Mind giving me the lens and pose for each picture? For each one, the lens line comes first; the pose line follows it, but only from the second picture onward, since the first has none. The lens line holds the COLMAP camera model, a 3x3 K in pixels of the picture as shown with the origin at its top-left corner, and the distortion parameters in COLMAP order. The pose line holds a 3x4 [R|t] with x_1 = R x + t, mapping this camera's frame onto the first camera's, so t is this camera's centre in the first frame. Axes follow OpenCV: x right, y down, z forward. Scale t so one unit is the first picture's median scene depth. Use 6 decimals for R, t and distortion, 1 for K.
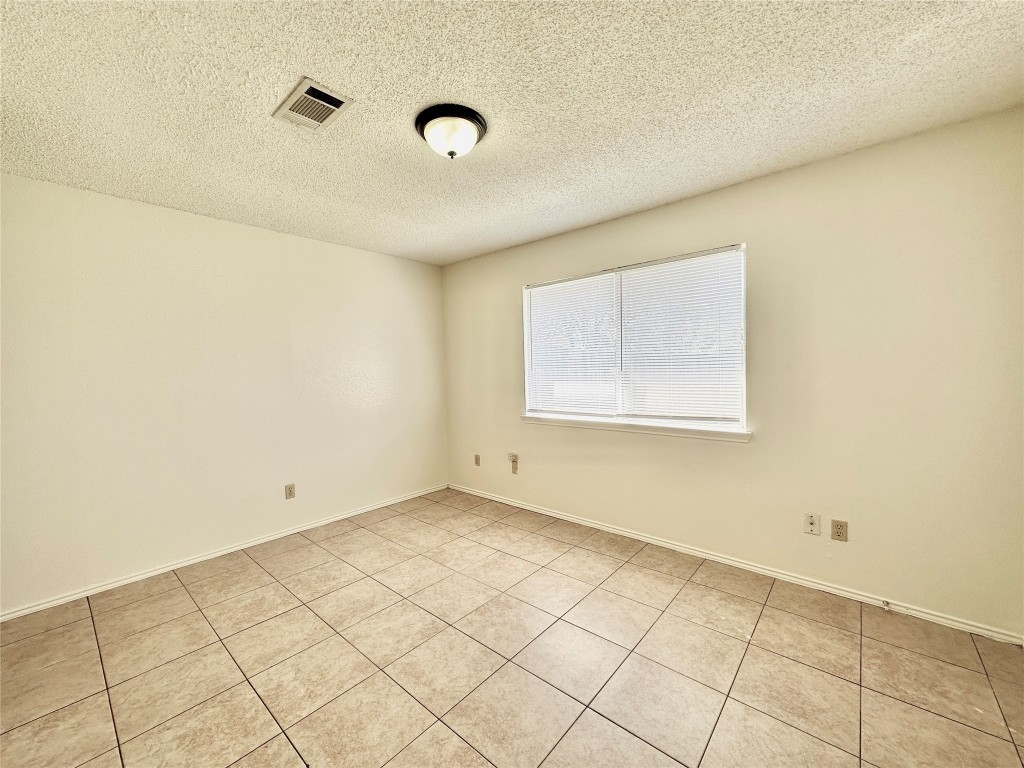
lens RADIAL K [[408.7, 0, 508.3], [0, 408.7, 385.7], [0, 0, 1]] dist [0.006727, 0.000581]
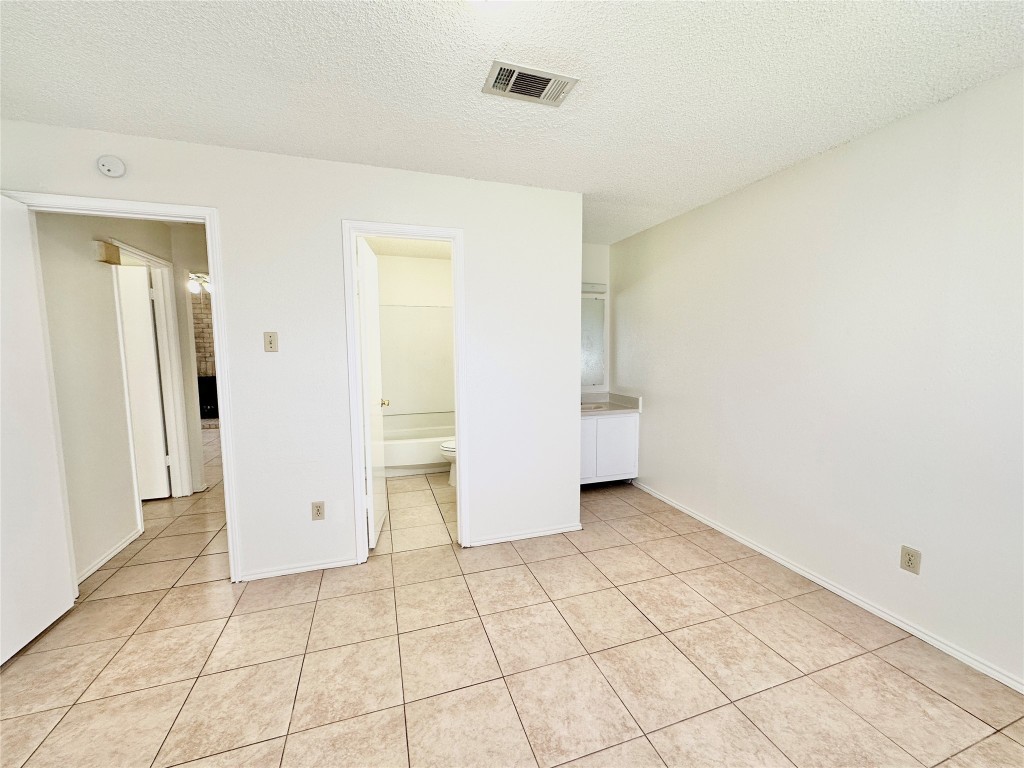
lens RADIAL K [[408.7, 0, 510.1], [0, 408.7, 385.0], [0, 0, 1]] dist [0.006727, 0.000581]
pose [[-0.502523, 0.103970, -0.858290, 0.355398], [-0.020101, 0.991069, 0.131823, -0.082094], [0.864330, 0.083497, -0.495945, 1.201331]]
